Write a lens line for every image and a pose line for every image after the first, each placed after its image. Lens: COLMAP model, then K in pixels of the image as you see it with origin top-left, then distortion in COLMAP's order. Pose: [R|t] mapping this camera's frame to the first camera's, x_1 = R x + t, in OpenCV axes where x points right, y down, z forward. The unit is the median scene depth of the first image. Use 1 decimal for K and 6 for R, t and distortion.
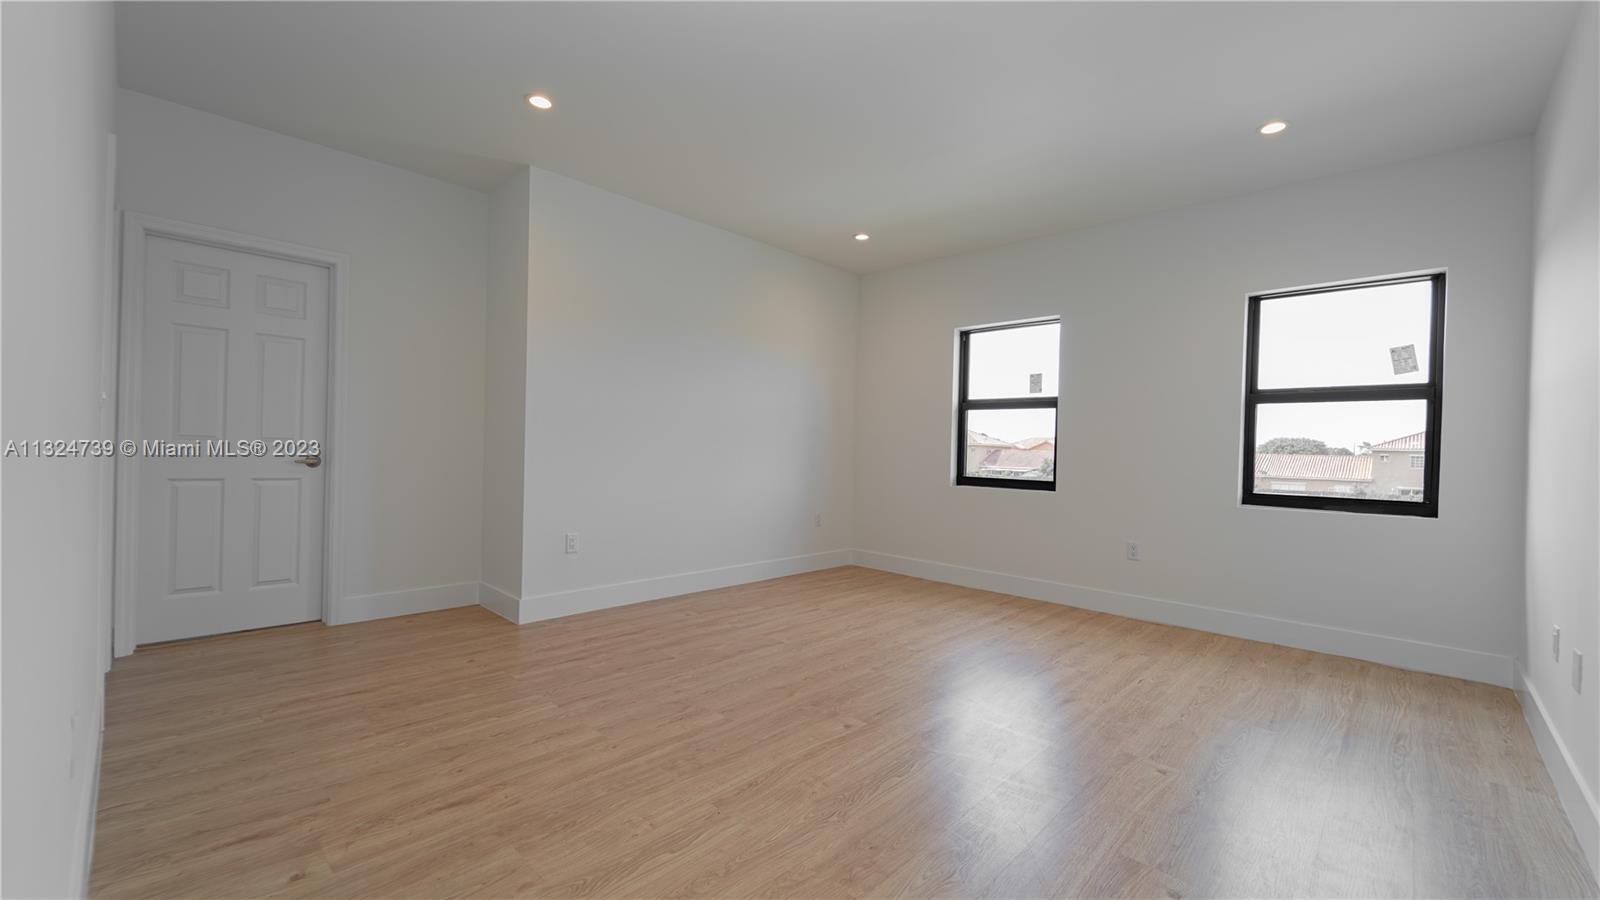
lens RADIAL K [[637.9, 0, 809.7], [0, 637.9, 453.6], [0, 0, 1]] dist [0.000466, -0.000222]
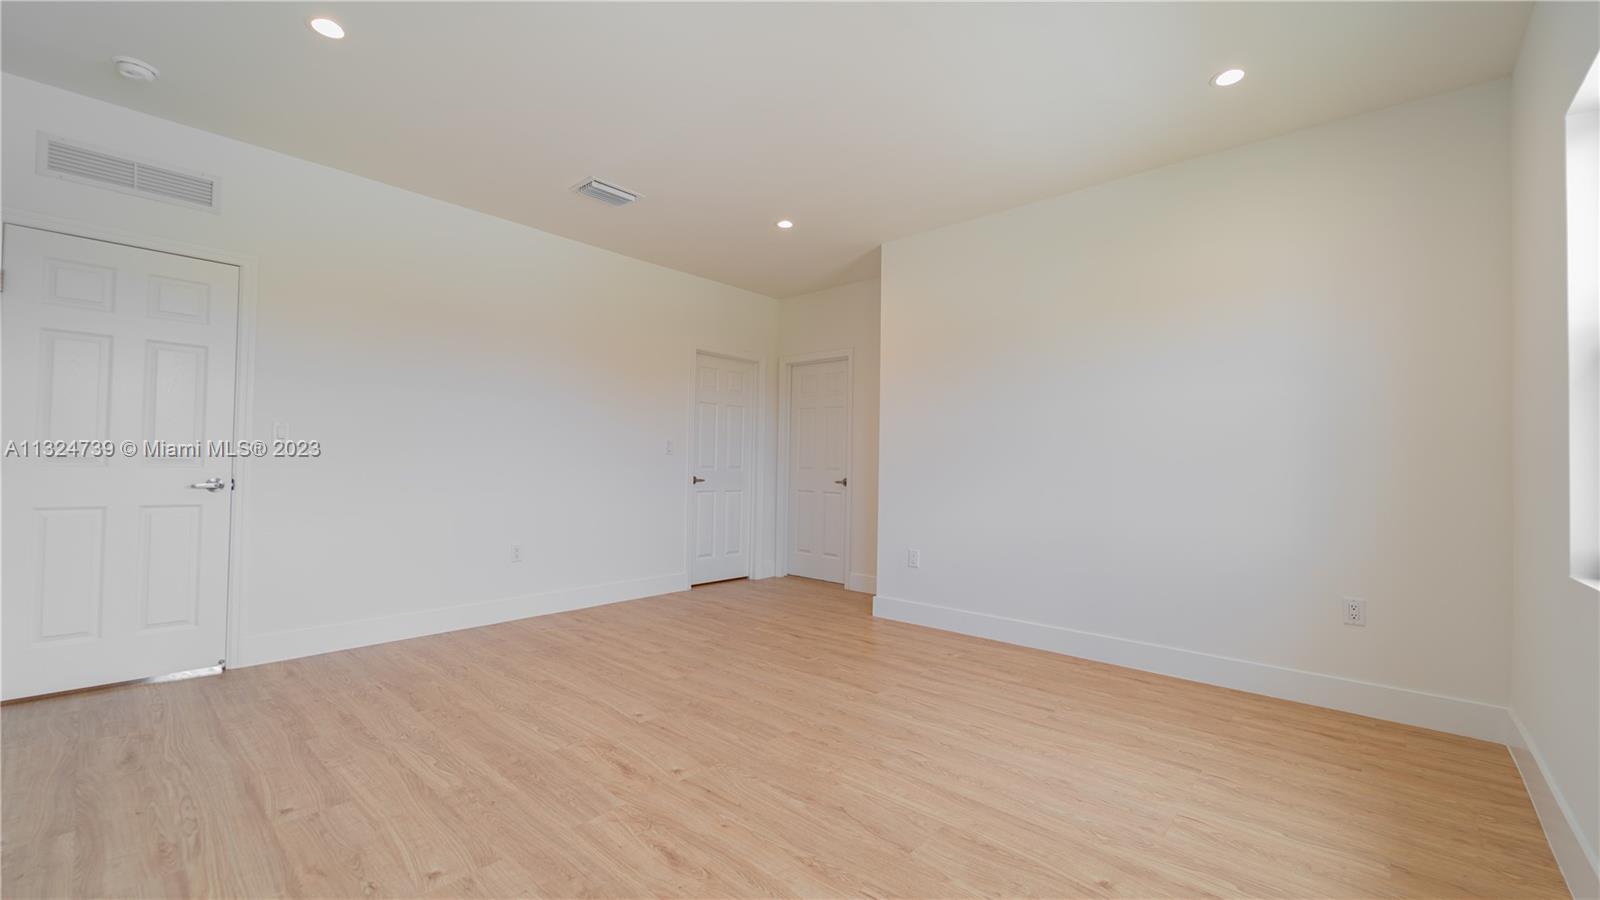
lens RADIAL K [[637.9, 0, 809.7], [0, 637.9, 453.6], [0, 0, 1]] dist [0.000466, -0.000222]
pose [[0.026490, -0.045380, -0.998618, 0.909236], [-0.020967, 0.998724, -0.045941, 0.013363], [0.999429, 0.022155, 0.025505, 0.955860]]
